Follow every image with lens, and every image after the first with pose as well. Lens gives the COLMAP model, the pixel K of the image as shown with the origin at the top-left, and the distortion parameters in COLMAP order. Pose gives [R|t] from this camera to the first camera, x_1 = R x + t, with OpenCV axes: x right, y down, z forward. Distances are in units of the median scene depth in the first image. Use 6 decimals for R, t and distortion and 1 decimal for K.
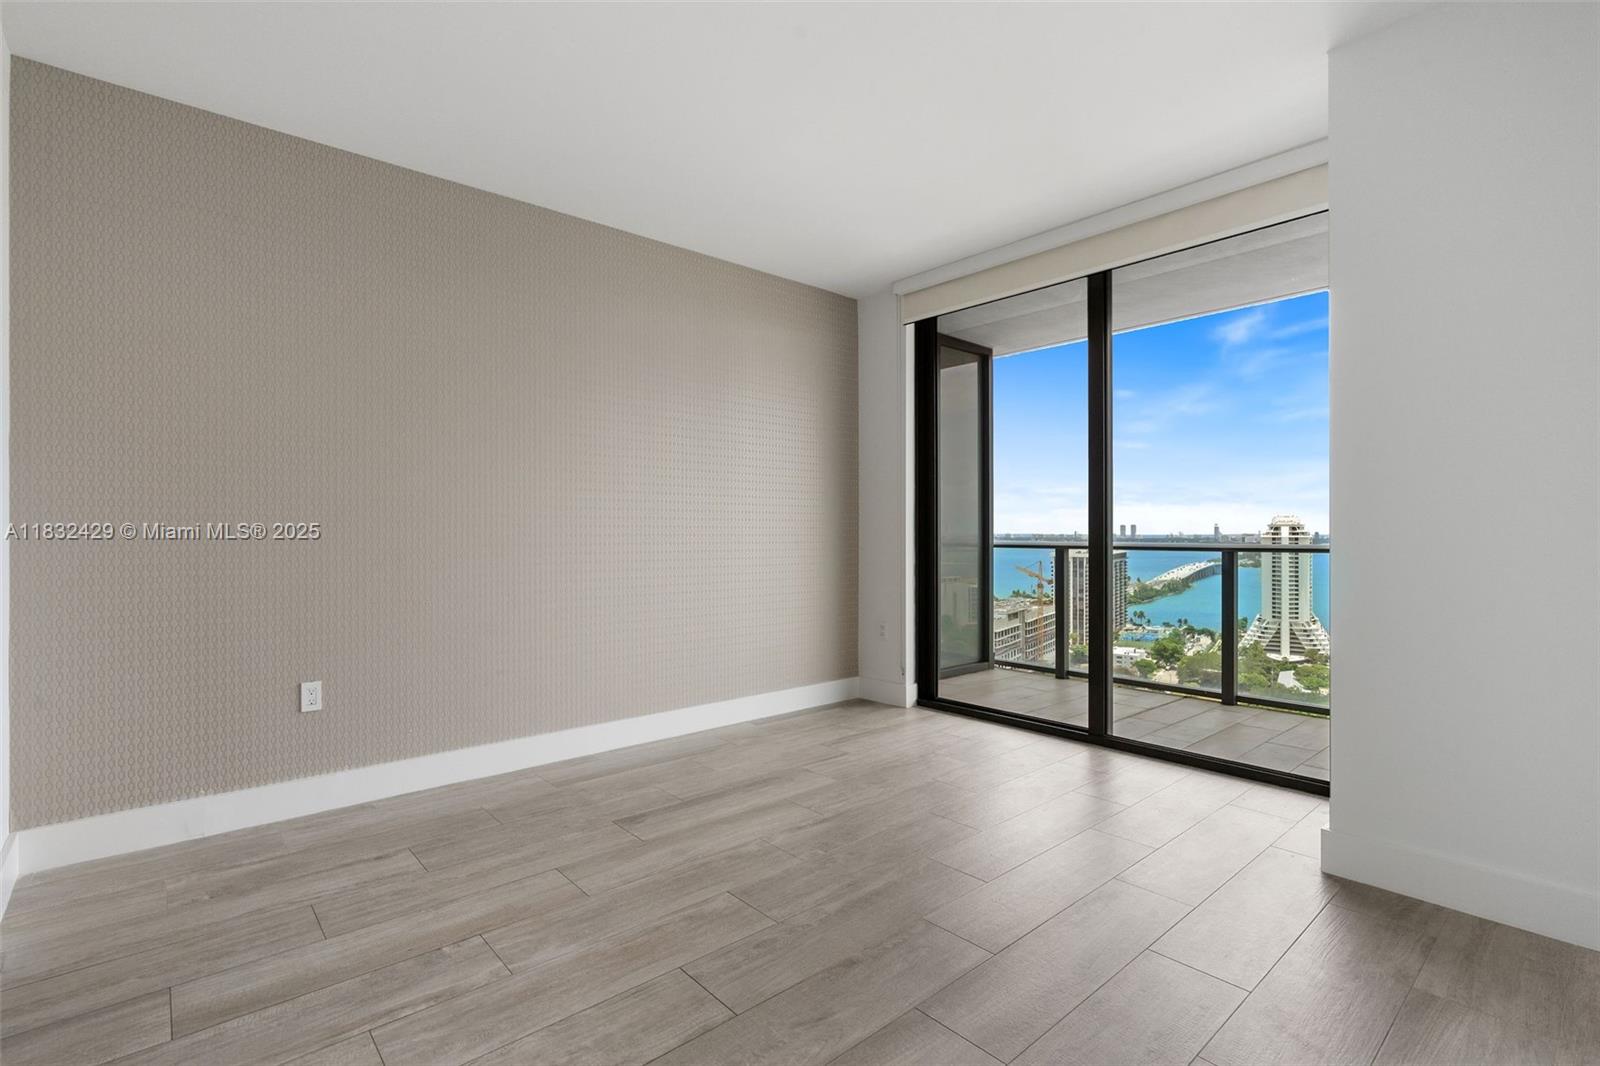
lens RADIAL K [[815.4, 0, 827.0], [0, 815.4, 531.1], [0, 0, 1]] dist [-0.000851, 0.000294]
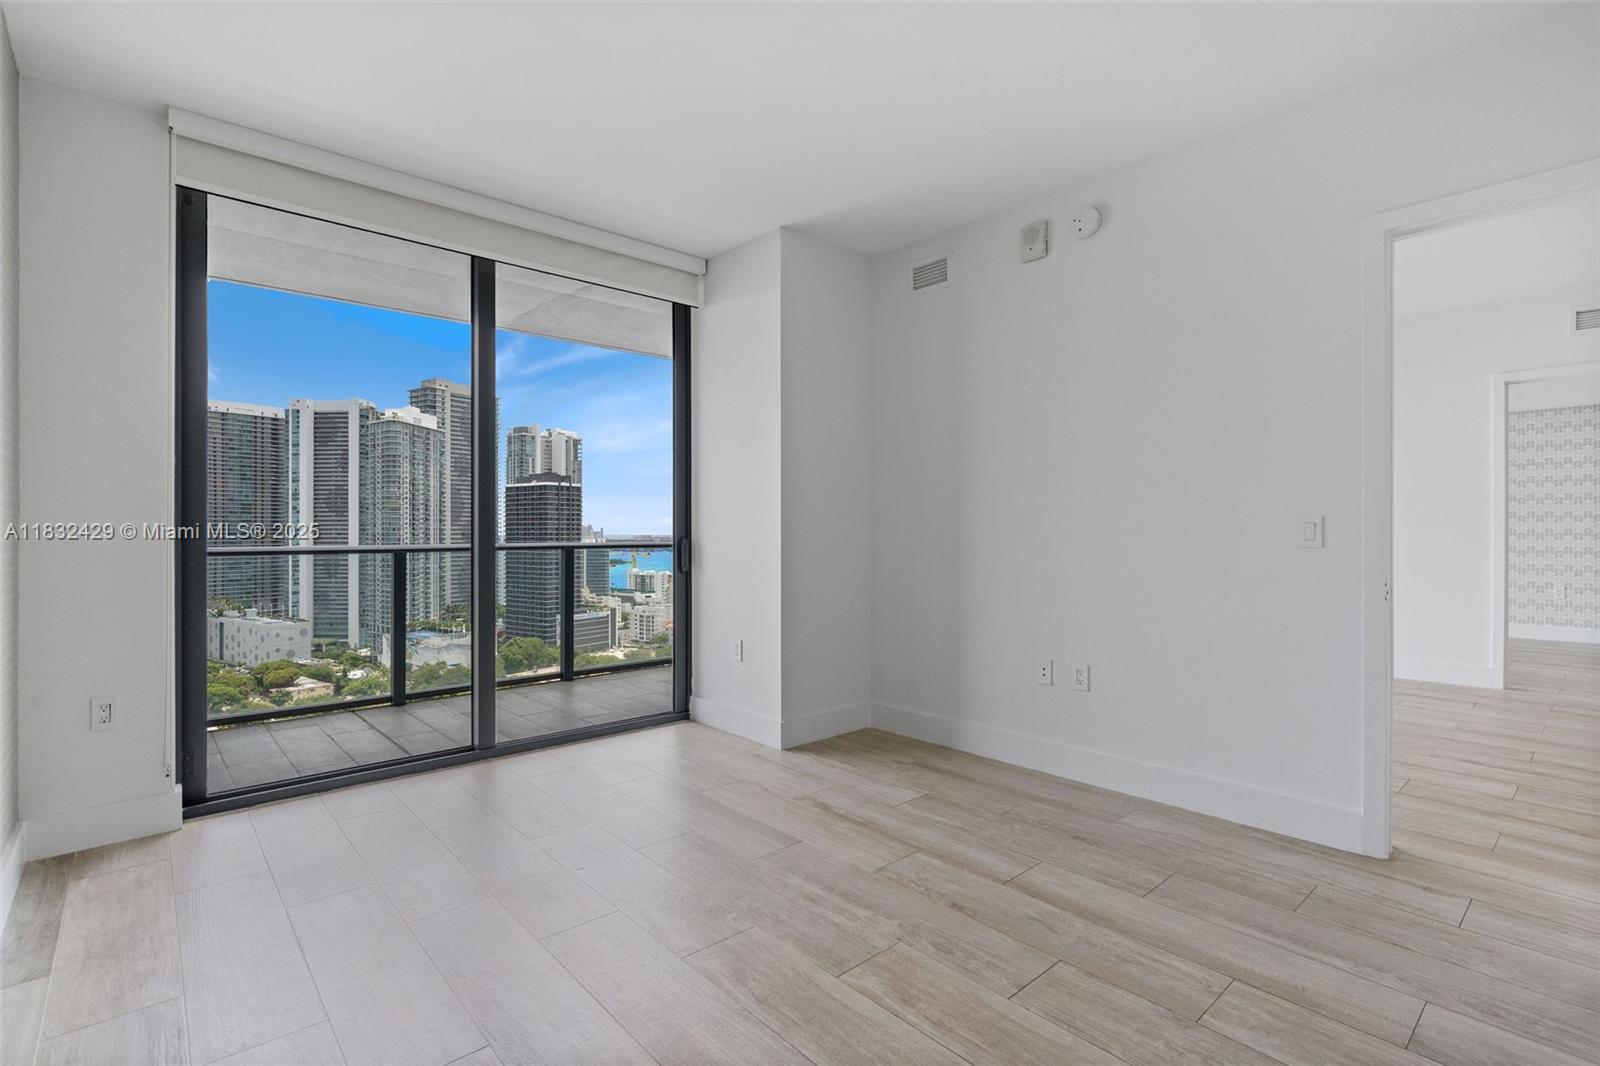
lens RADIAL K [[739.9, 0, 800.0], [0, 739.9, 533.0], [0, 0, 1]] dist [-0.001844, 0.000102]
pose [[-0.034431, 0.001469, 0.999406, -0.685755], [0.000402, 0.999999, -0.001456, 0.002931], [-0.999407, 0.000352, -0.034432, 0.853868]]
